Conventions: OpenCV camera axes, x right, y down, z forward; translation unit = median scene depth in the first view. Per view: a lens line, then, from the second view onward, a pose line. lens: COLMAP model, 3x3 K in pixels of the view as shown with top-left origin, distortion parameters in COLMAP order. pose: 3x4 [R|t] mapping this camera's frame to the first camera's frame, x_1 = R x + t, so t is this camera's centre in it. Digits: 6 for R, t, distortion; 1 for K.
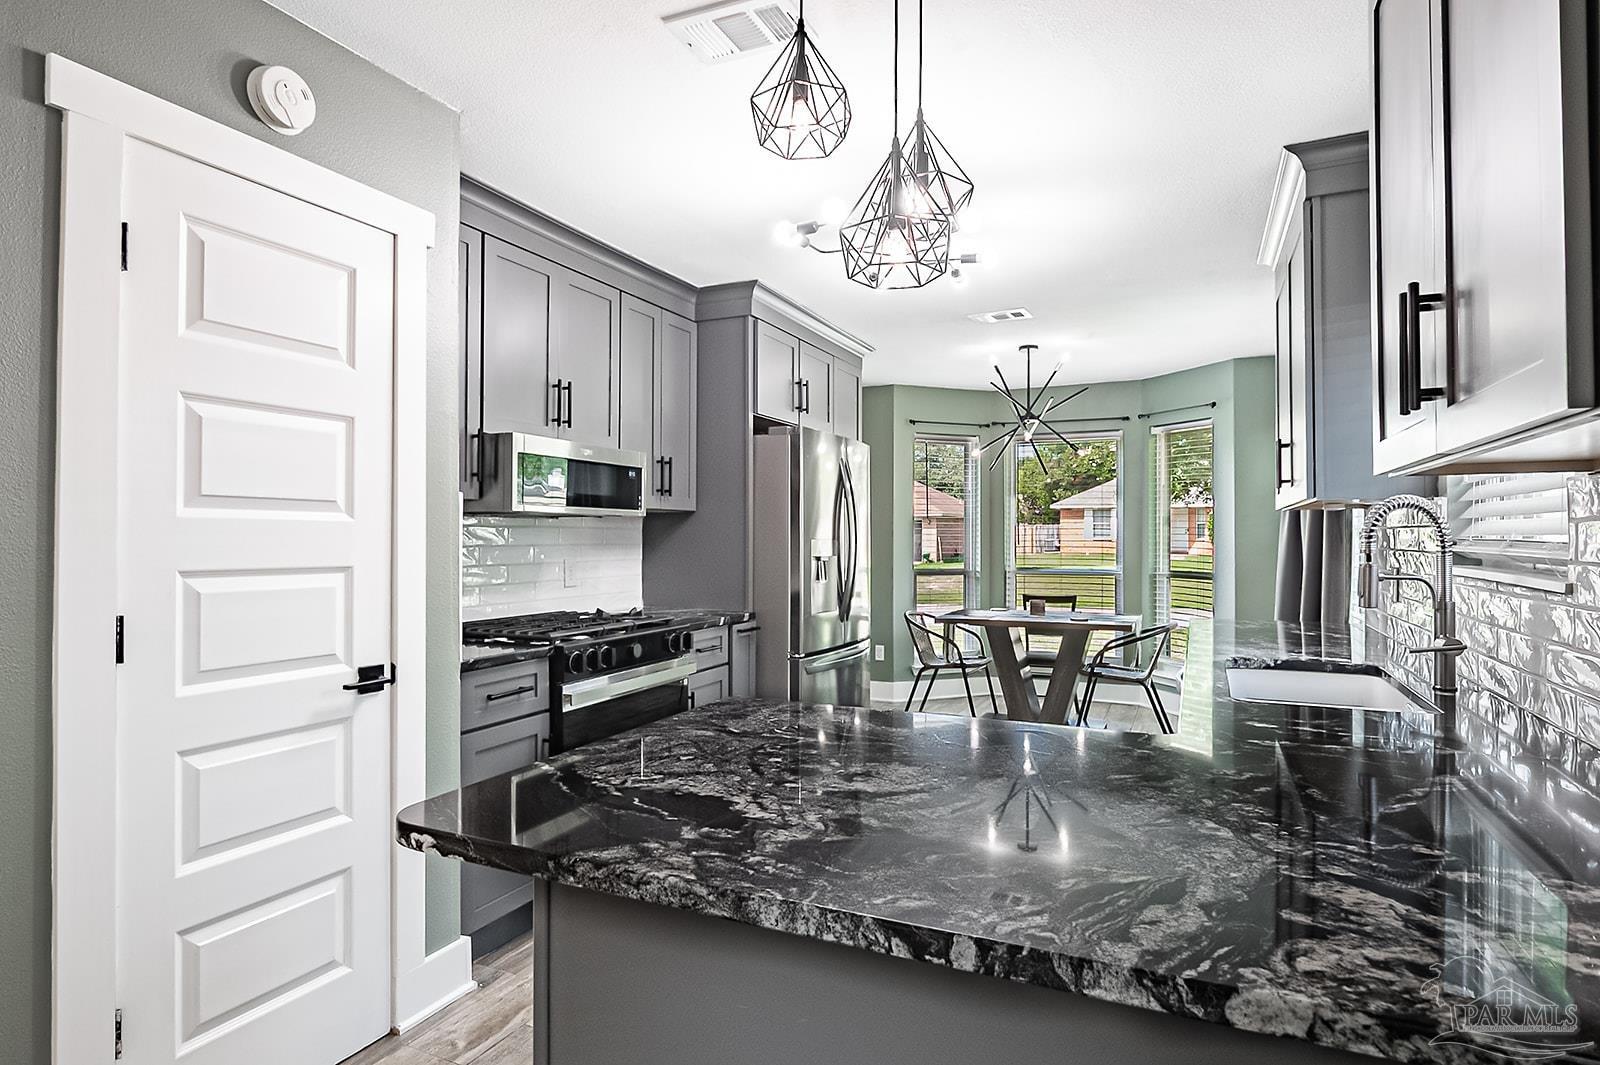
lens RADIAL K [[873.8, 0, 800.0], [0, 873.8, 532.5], [0, 0, 1]] dist [-0.001321, 0.000080]
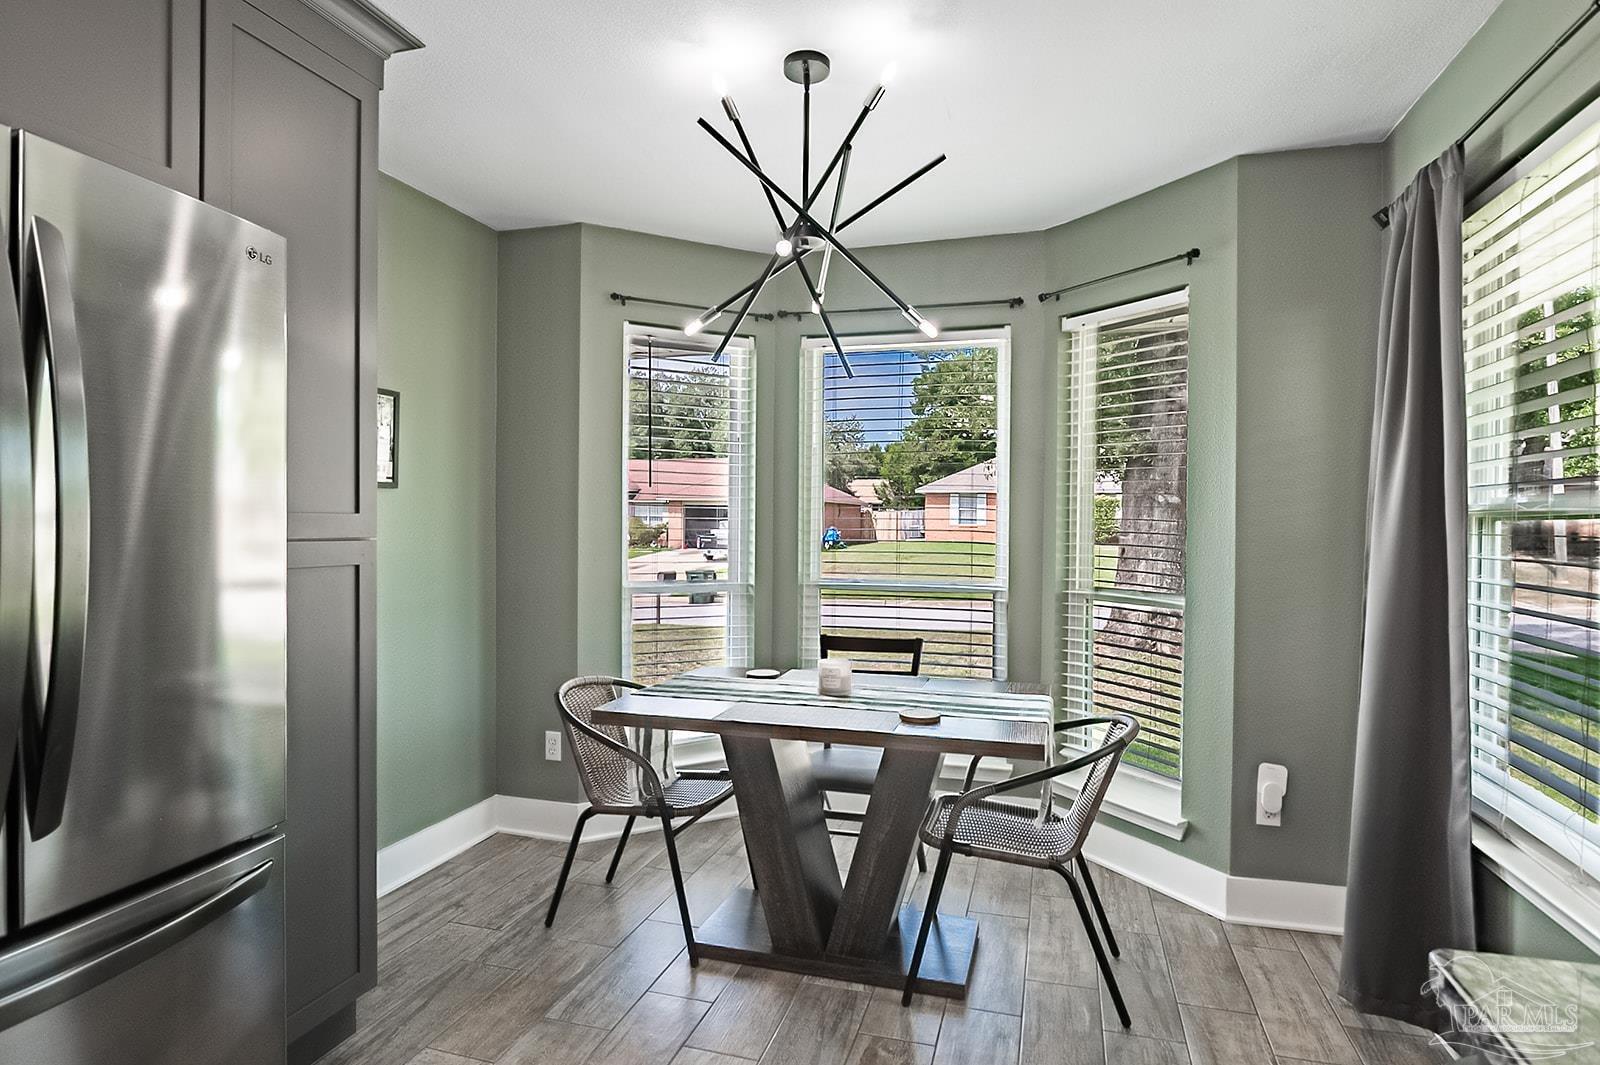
lens RADIAL K [[858.4, 0, 800.0], [0, 858.4, 532.5], [0, 0, 1]] dist [-0.013665, 0.000065]
pose [[0.990170, 0.004689, 0.139791, 0.168528], [-0.007096, 0.999835, 0.016726, 0.003170], [-0.139690, -0.017553, 0.990040, 0.494954]]
